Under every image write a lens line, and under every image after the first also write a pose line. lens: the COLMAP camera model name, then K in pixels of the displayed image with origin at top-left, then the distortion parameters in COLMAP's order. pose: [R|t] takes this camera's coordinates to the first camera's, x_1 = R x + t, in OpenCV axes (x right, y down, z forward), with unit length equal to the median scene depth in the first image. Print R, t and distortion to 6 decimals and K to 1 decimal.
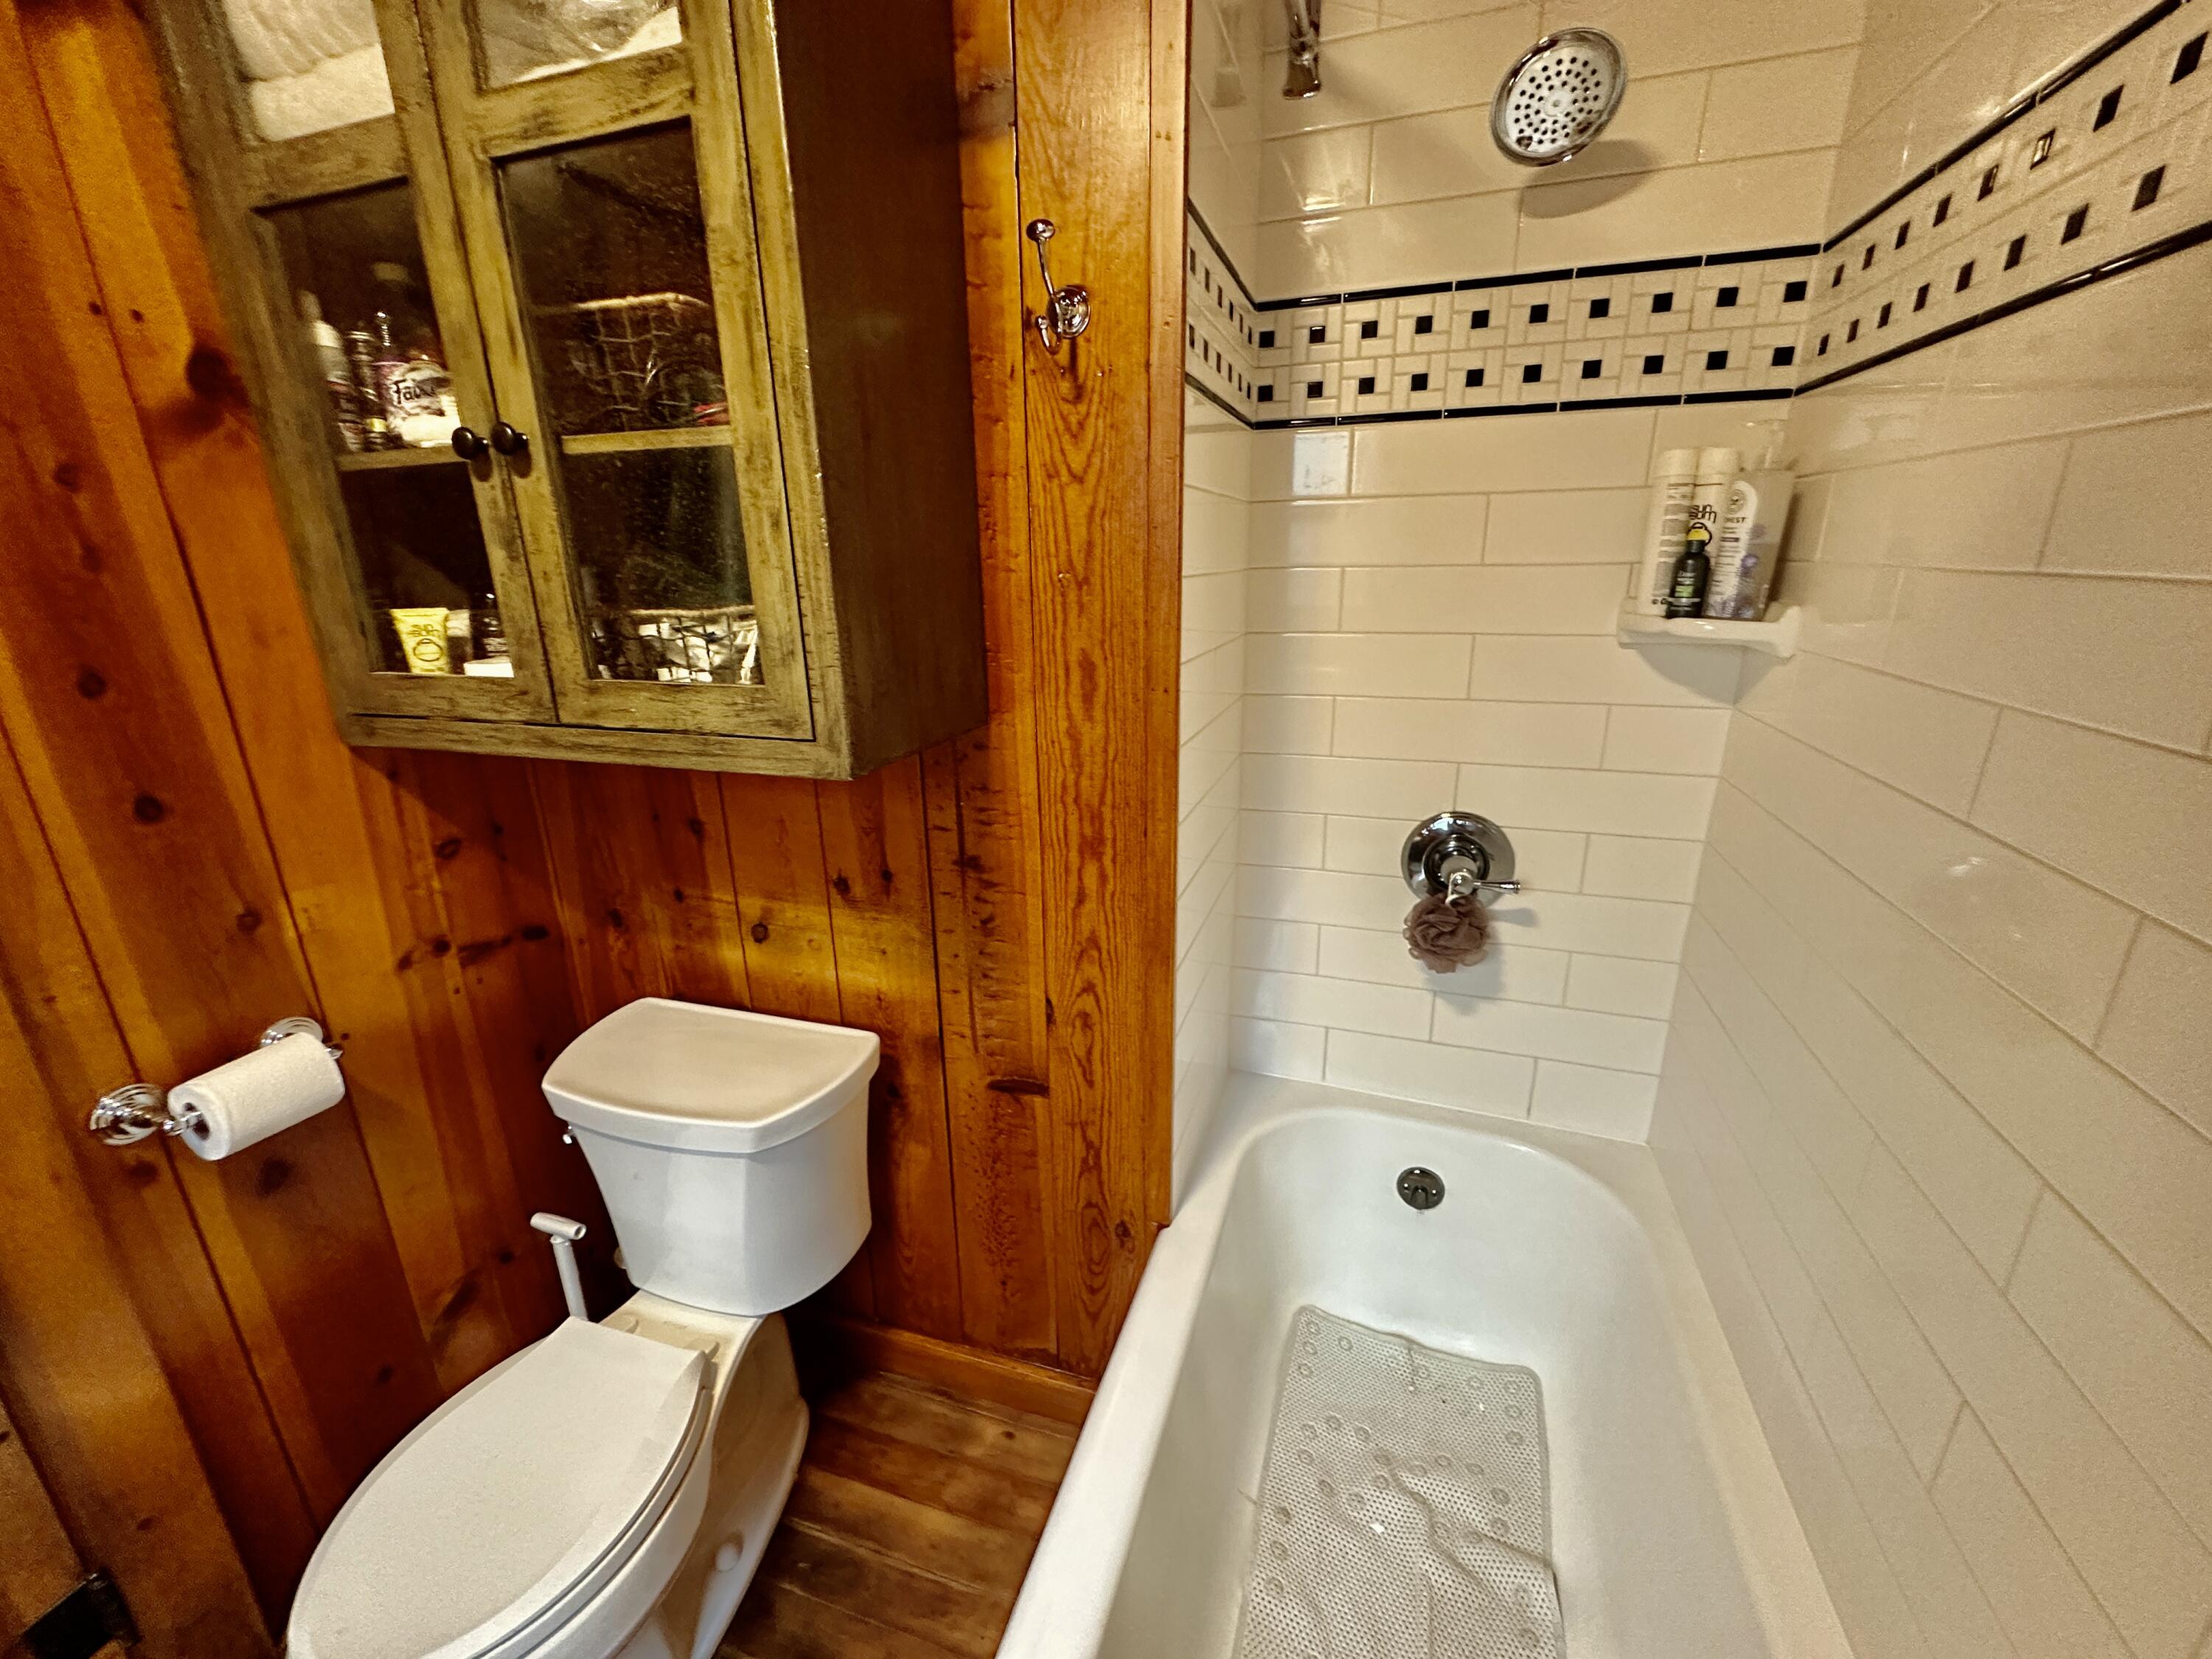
lens RADIAL K [[882.1, 0, 1101.5], [0, 882.1, 824.9], [0, 0, 1]] dist [-0.005140, 0.001028]
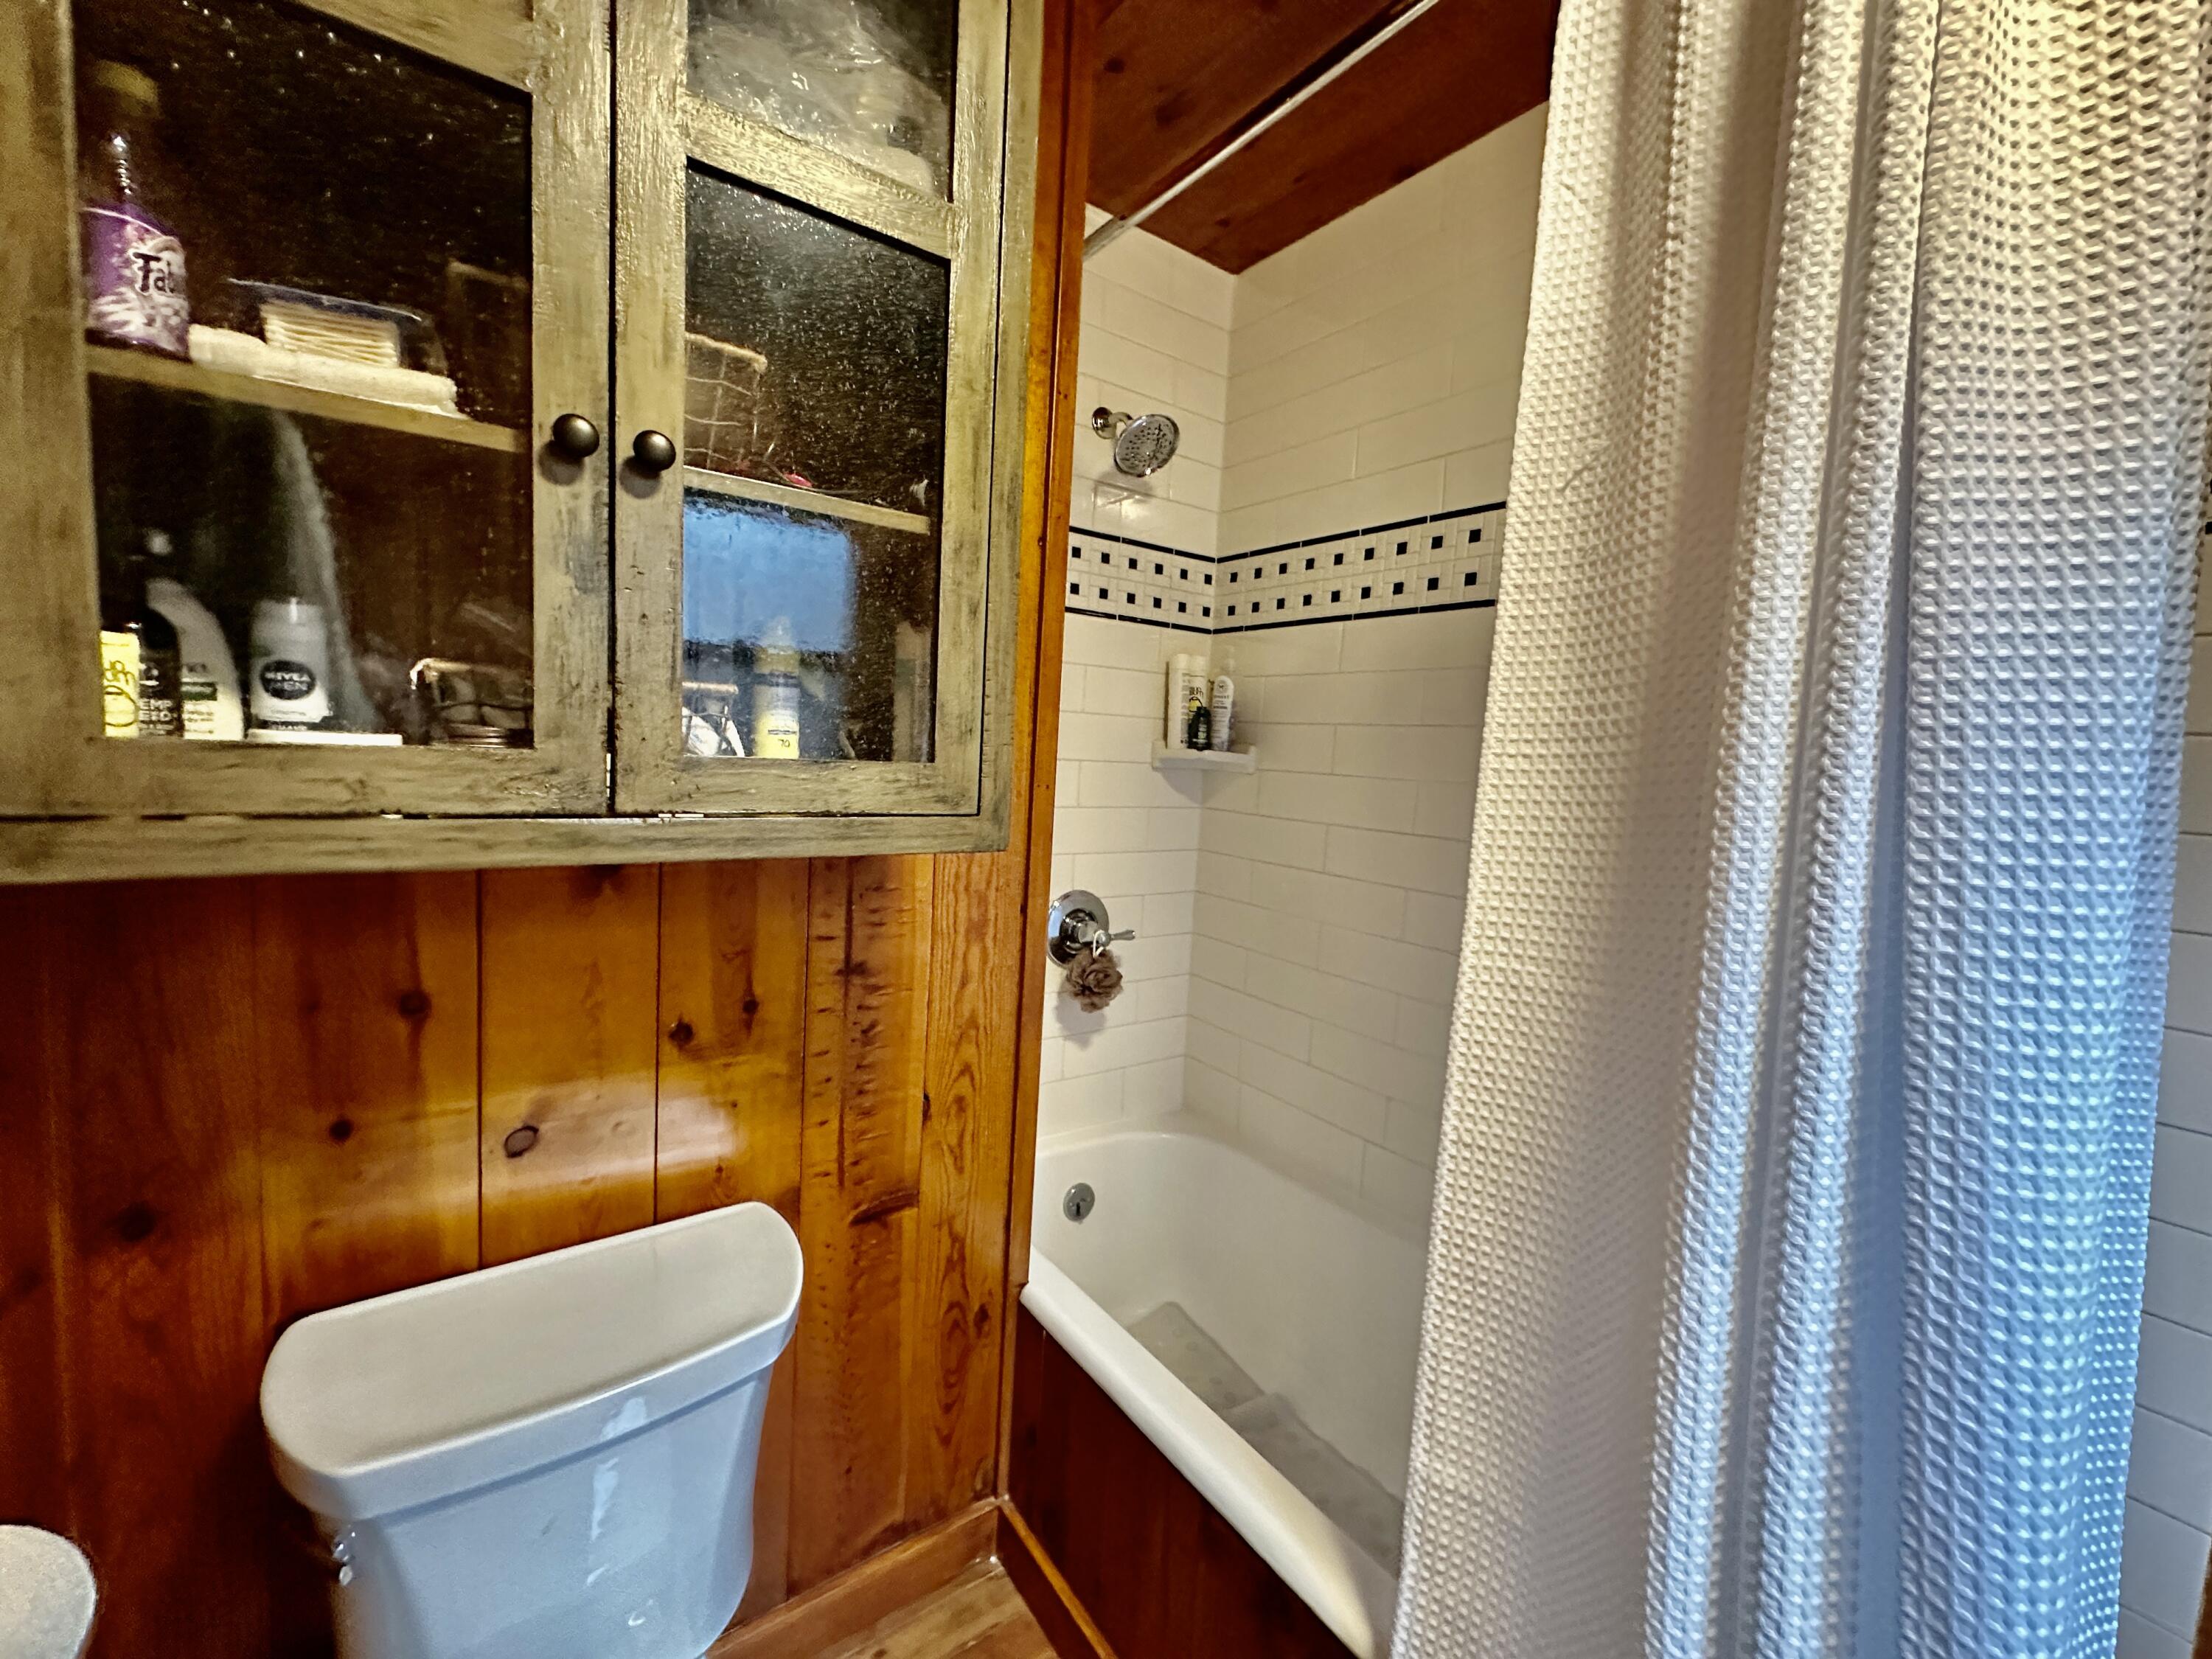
lens RADIAL K [[882.1, 0, 1101.5], [0, 882.1, 824.9], [0, 0, 1]] dist [-0.005140, 0.001028]
pose [[0.586847, -0.025696, 0.809290, -0.761925], [0.181380, 0.978268, -0.100464, 0.033690], [-0.789121, 0.205746, 0.578754, 0.198344]]
